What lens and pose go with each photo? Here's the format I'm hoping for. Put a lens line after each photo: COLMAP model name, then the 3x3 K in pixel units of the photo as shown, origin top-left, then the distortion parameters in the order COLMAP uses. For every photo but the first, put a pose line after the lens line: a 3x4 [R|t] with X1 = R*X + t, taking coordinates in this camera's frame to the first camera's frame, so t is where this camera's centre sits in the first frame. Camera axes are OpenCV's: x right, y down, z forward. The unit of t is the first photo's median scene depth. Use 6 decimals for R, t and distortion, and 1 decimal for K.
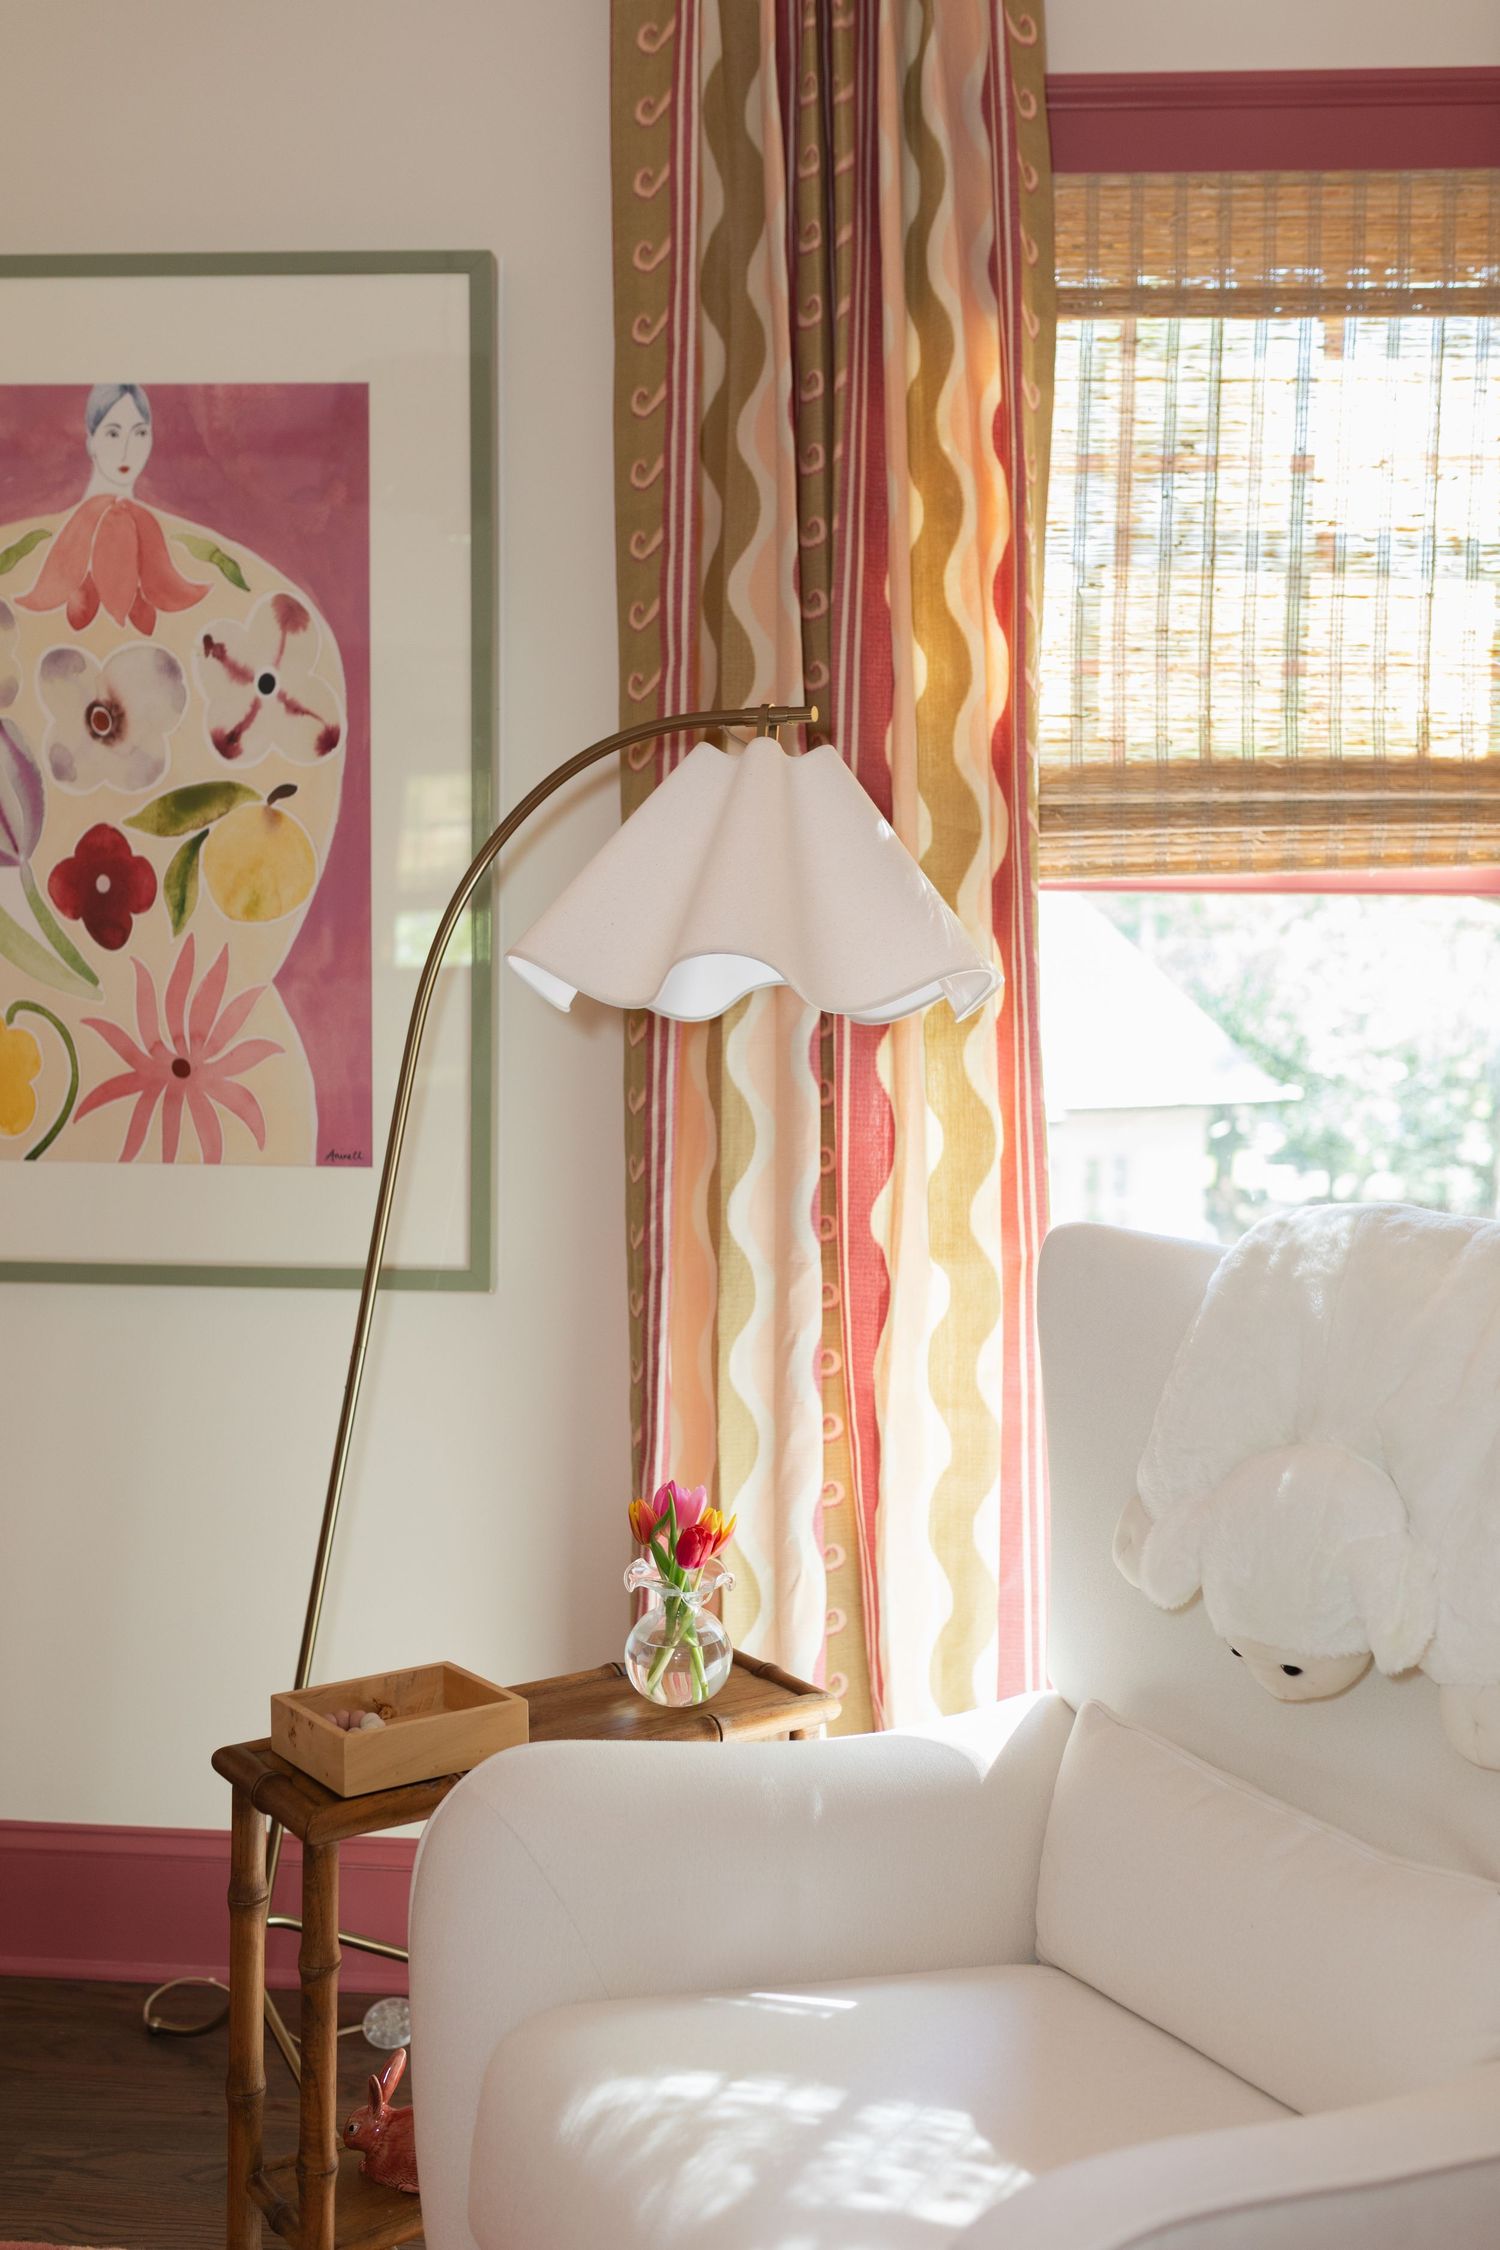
lens RADIAL K [[2049.5, 0, 757.1], [0, 2049.5, 1115.4], [0, 0, 1]] dist [-0.017253, 0.008337]
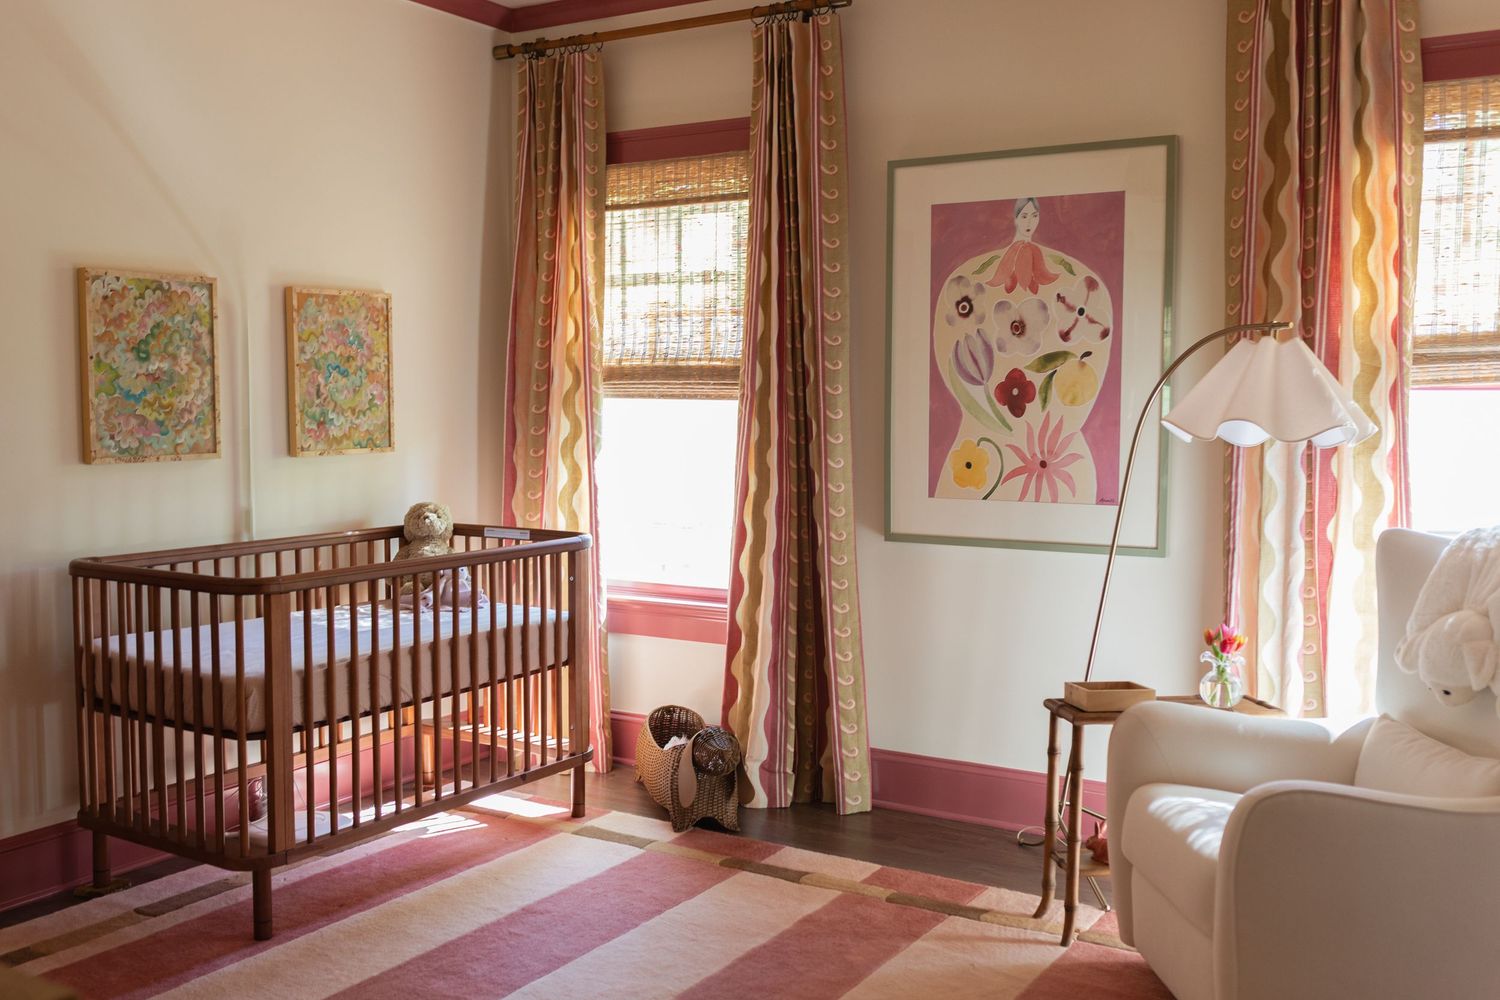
lens RADIAL K [[1366.3, 0, 734.5], [0, 1366.3, 513.3], [0, 0, 1]] dist [-0.017253, 0.008337]
pose [[0.875548, 0.030286, -0.482181, 0.213209], [-0.032908, 0.999454, 0.003023, 0.047605], [0.482010, 0.013221, 0.876066, -0.704090]]
